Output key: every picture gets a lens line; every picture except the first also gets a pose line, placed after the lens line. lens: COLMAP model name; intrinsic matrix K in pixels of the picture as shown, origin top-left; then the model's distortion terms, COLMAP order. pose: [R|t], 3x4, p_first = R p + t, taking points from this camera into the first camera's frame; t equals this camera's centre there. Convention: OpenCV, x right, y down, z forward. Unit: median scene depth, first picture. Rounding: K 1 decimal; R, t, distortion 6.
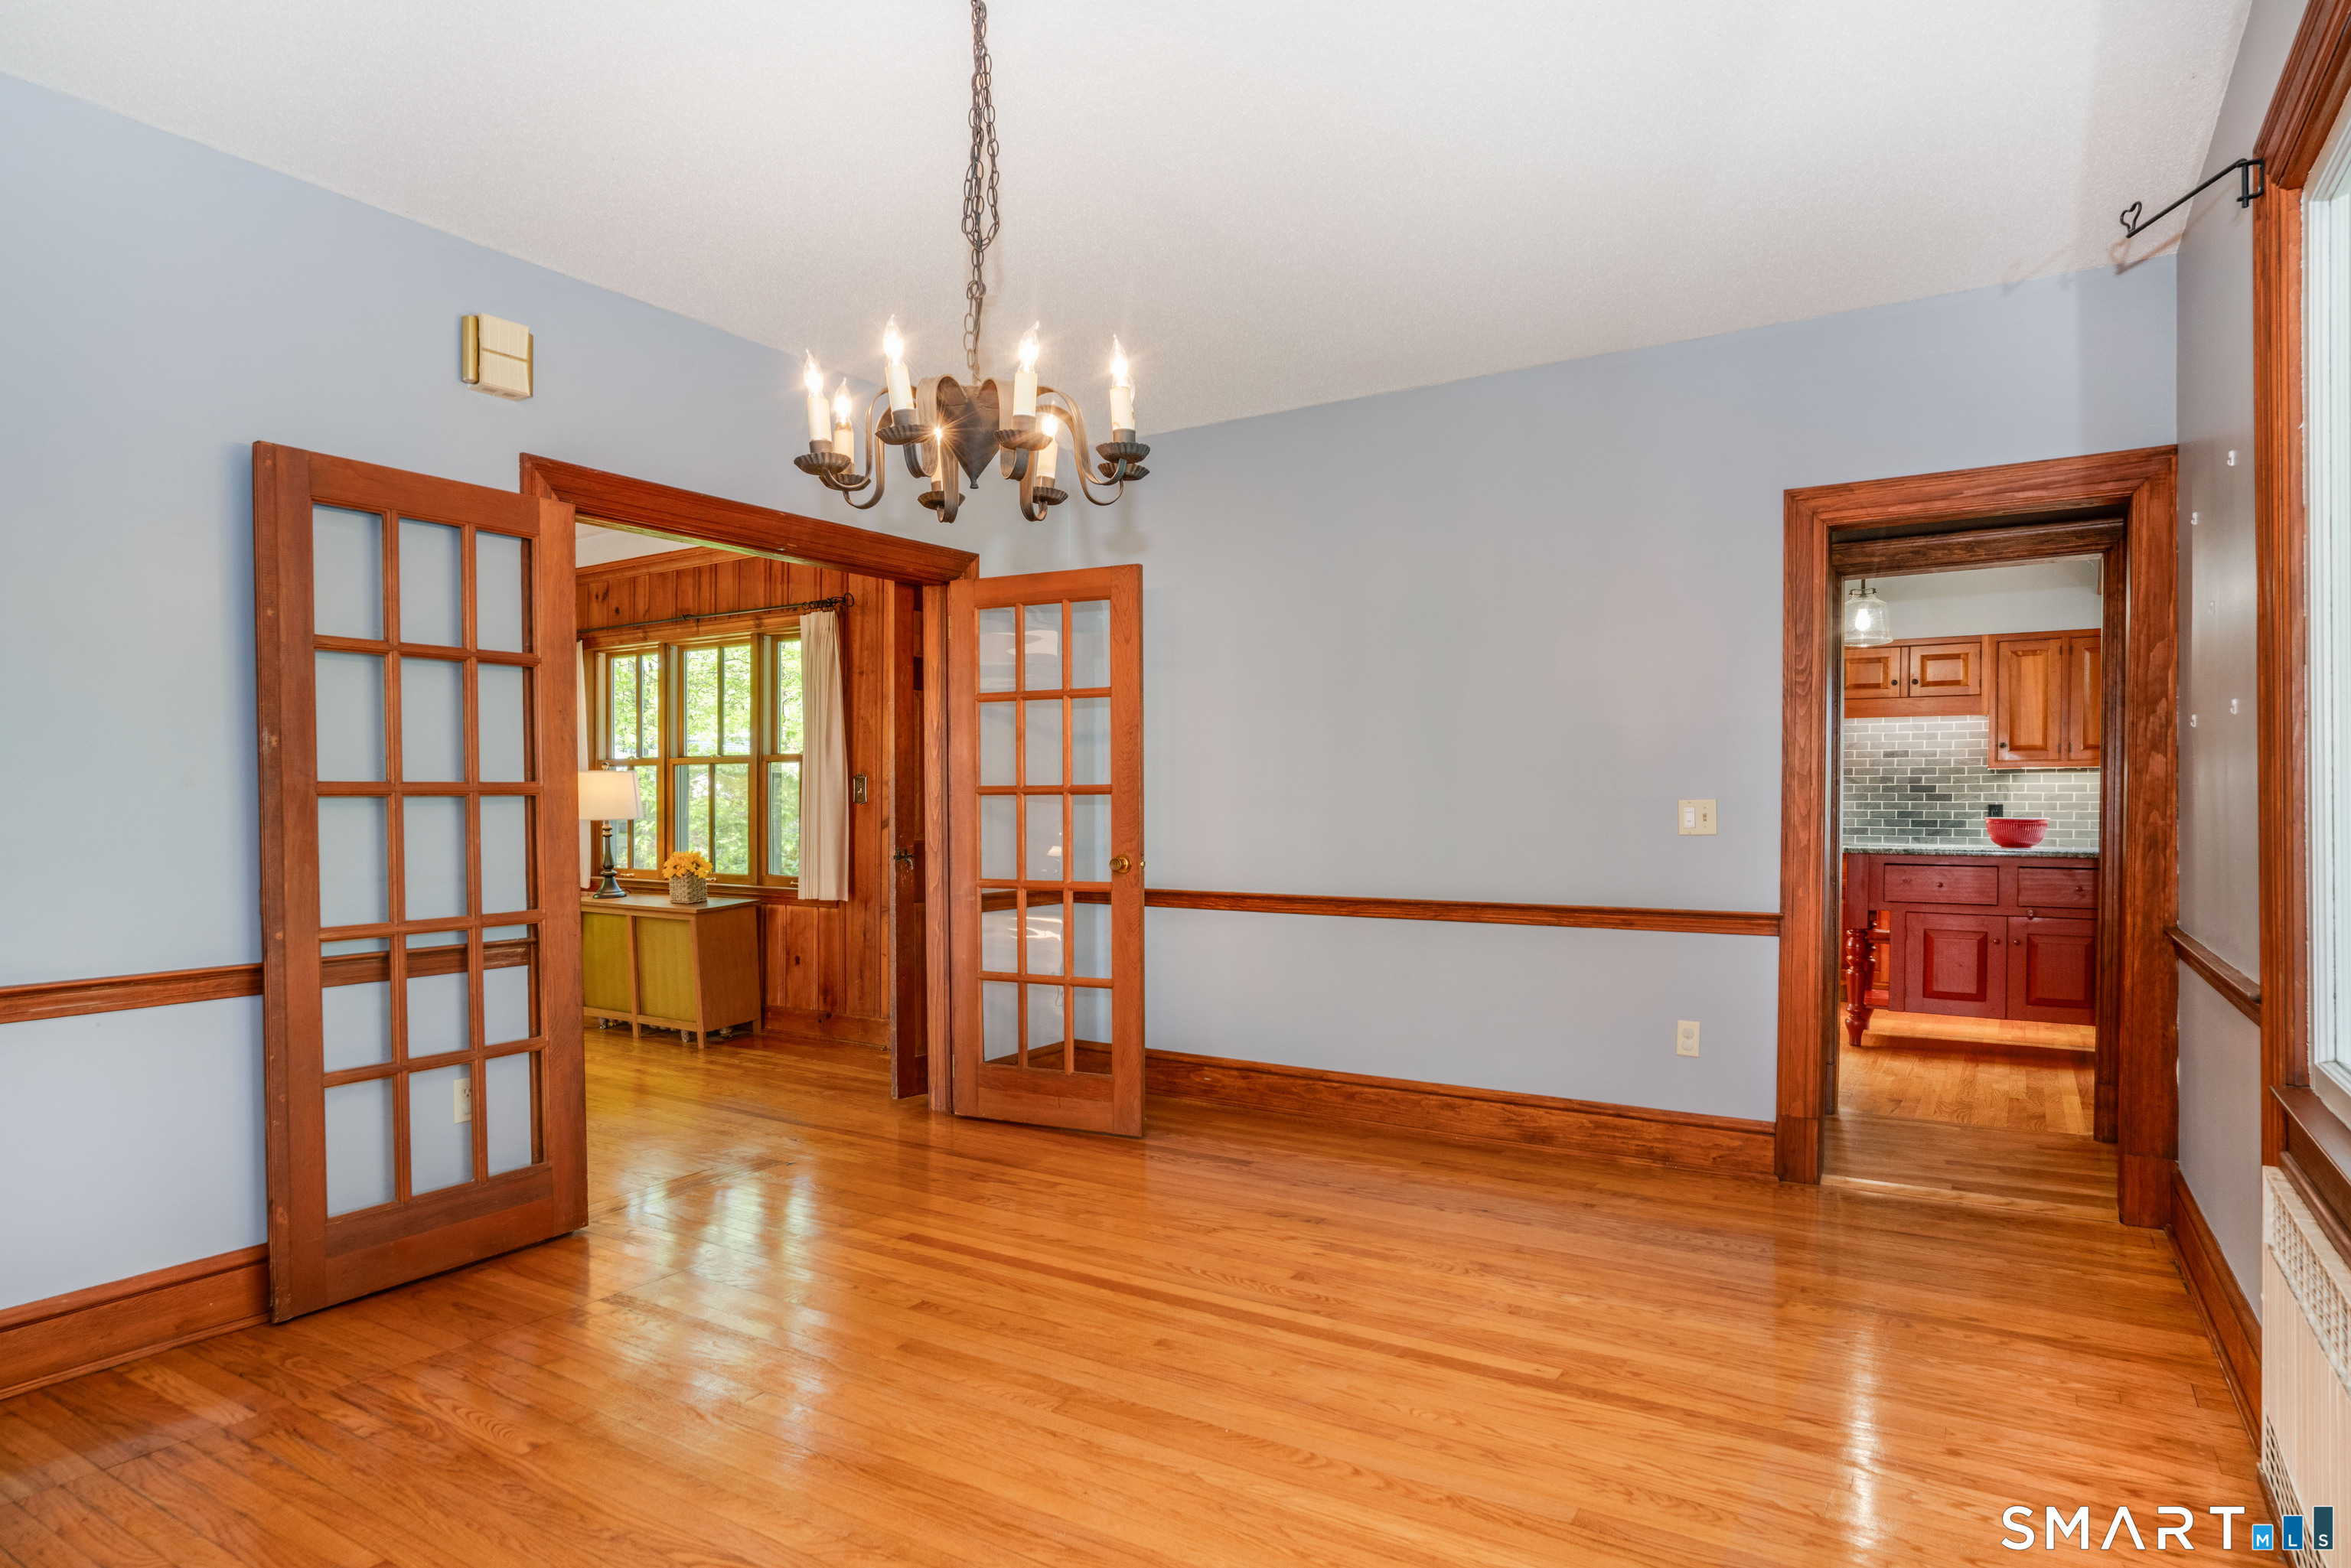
lens RADIAL K [[1335.6, 0, 1184.2], [0, 1335.6, 828.9], [0, 0, 1]] dist [-0.003565, 0.000105]
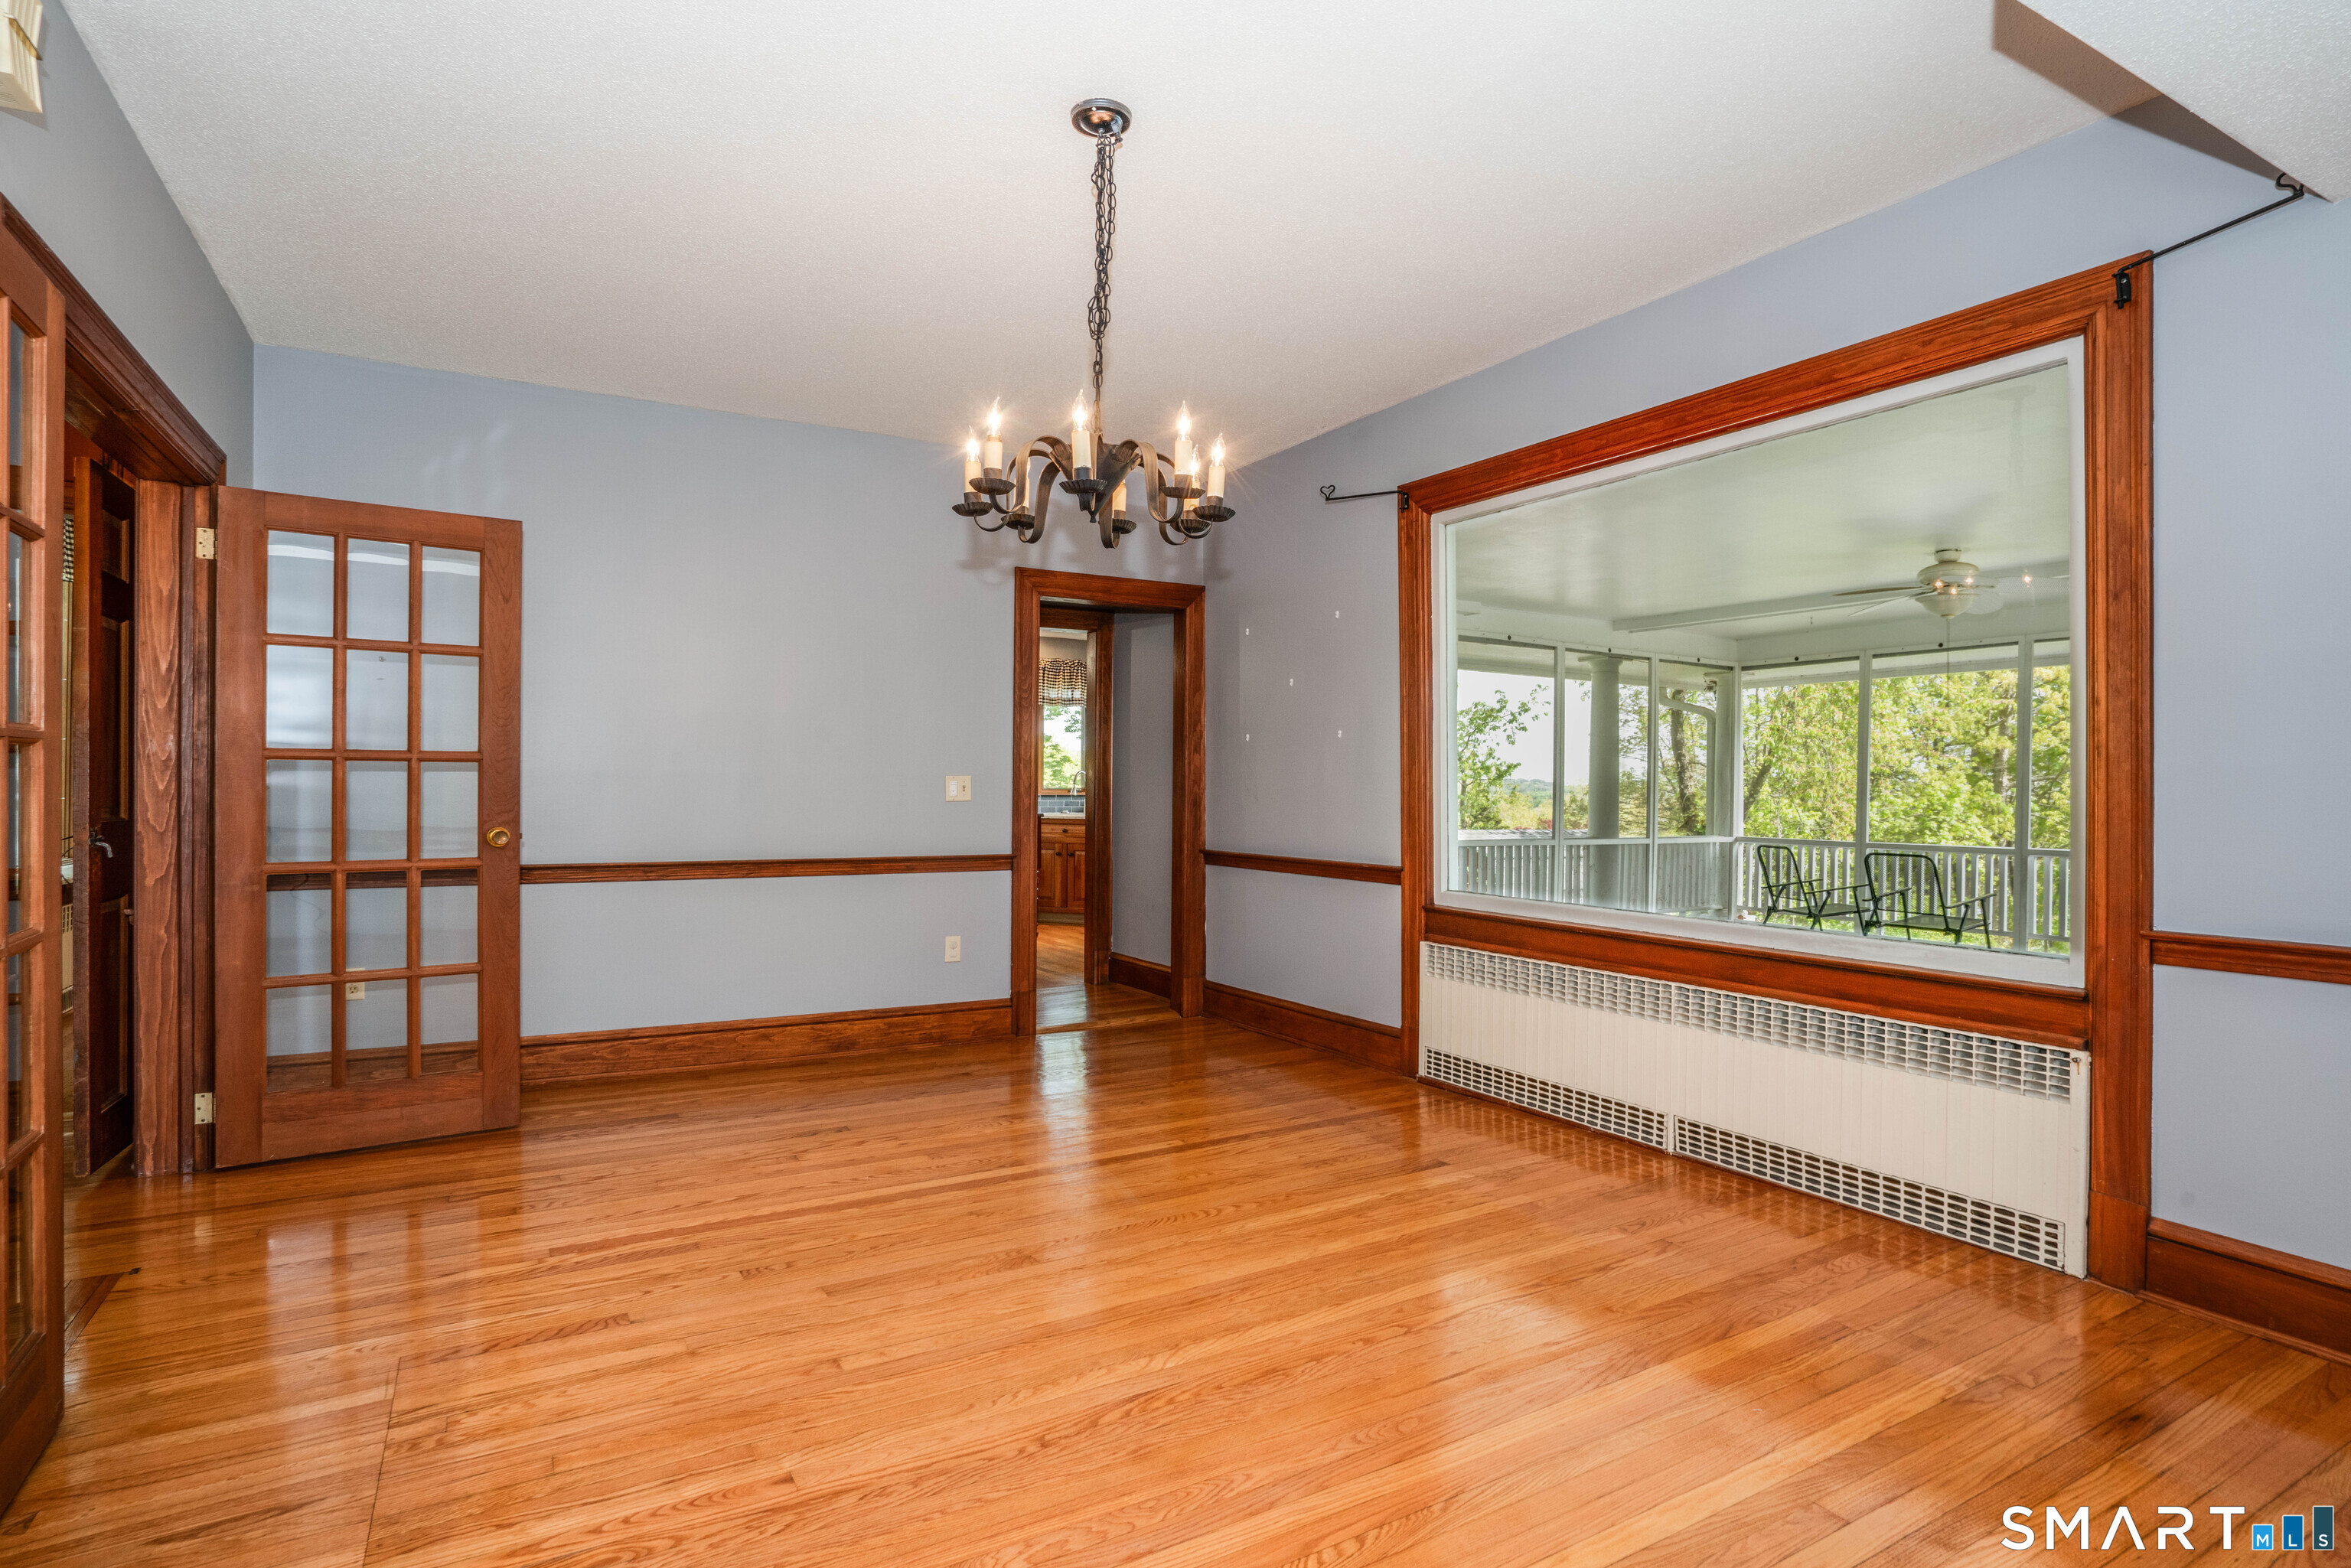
lens RADIAL K [[1211.5, 0, 1175.5], [0, 1211.5, 784.0], [0, 0, 1]] dist [-0.001815, 0.000382]
pose [[0.483942, 0.005181, 0.875085, -0.575274], [0.004975, 0.999950, -0.008671, -0.001512], [-0.875086, 0.008550, 0.483892, 0.180974]]
